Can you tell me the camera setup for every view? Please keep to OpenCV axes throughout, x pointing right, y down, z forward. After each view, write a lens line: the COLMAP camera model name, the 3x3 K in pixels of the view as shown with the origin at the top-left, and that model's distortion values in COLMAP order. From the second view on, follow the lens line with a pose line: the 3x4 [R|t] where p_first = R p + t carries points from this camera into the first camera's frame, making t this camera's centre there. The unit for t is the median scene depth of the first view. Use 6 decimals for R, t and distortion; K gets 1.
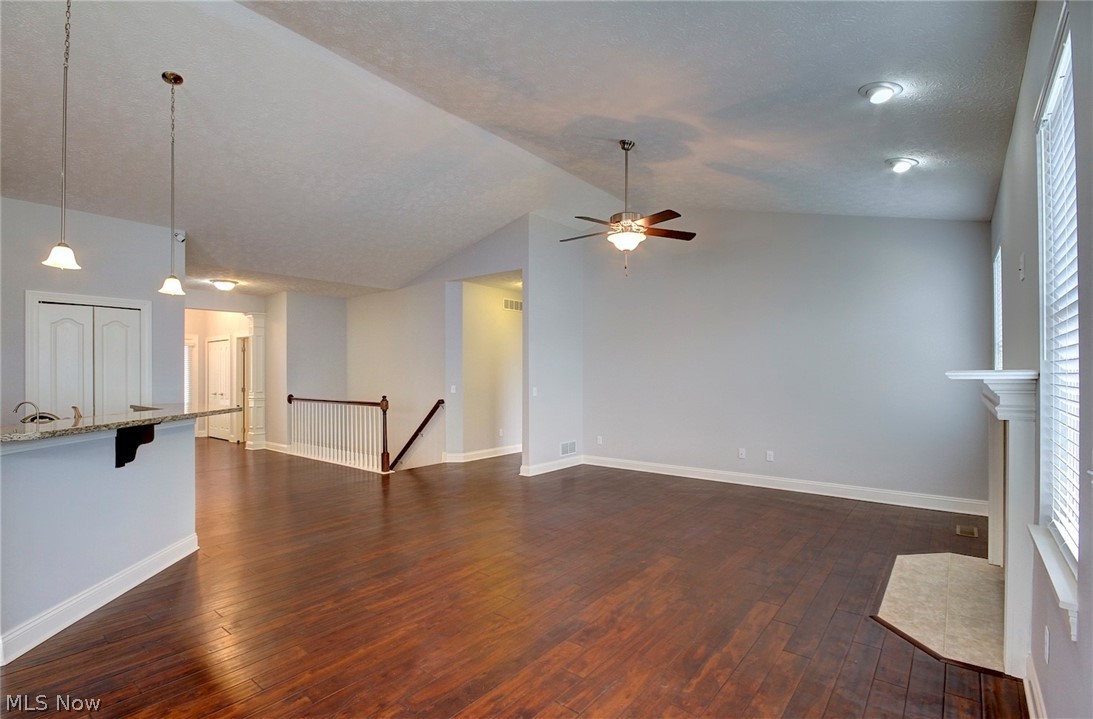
lens RADIAL K [[514.5, 0, 540.6], [0, 514.5, 363.2], [0, 0, 1]] dist [0.000306, -0.000086]
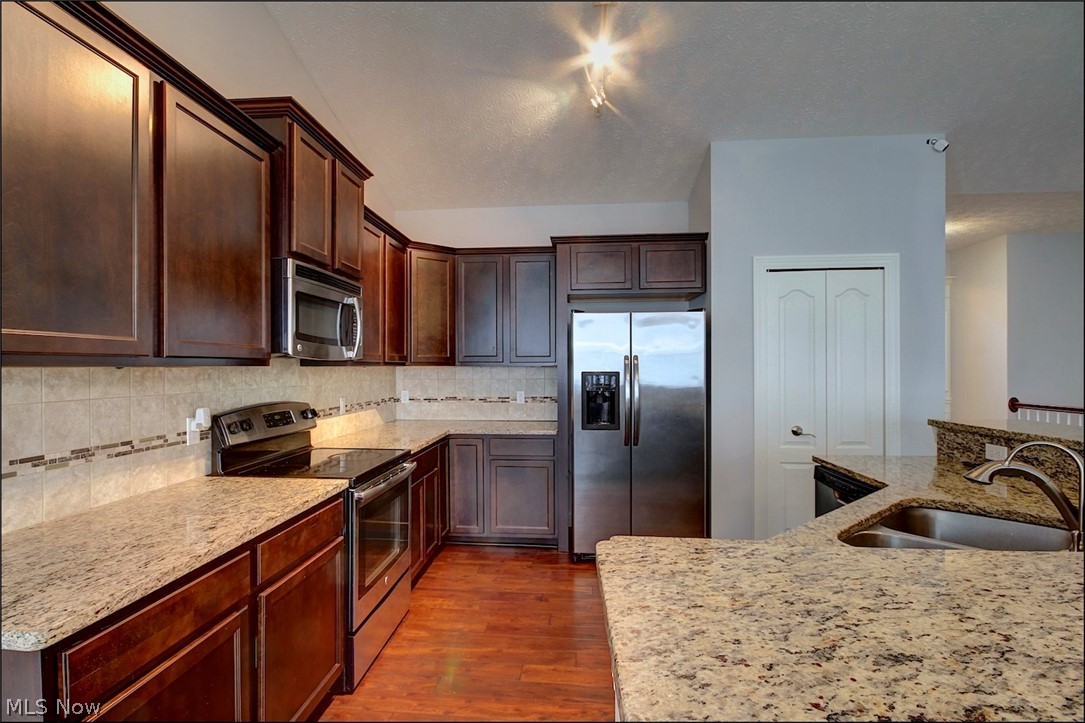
lens RADIAL K [[514.2, 0, 524.4], [0, 514.2, 363.7], [0, 0, 1]] dist [0.000136, -0.009208]
pose [[0.551911, -0.004178, -0.833892, -0.367410], [0.019972, 0.999767, 0.008209, 0.002322], [0.833664, -0.021186, 0.551866, 0.193531]]
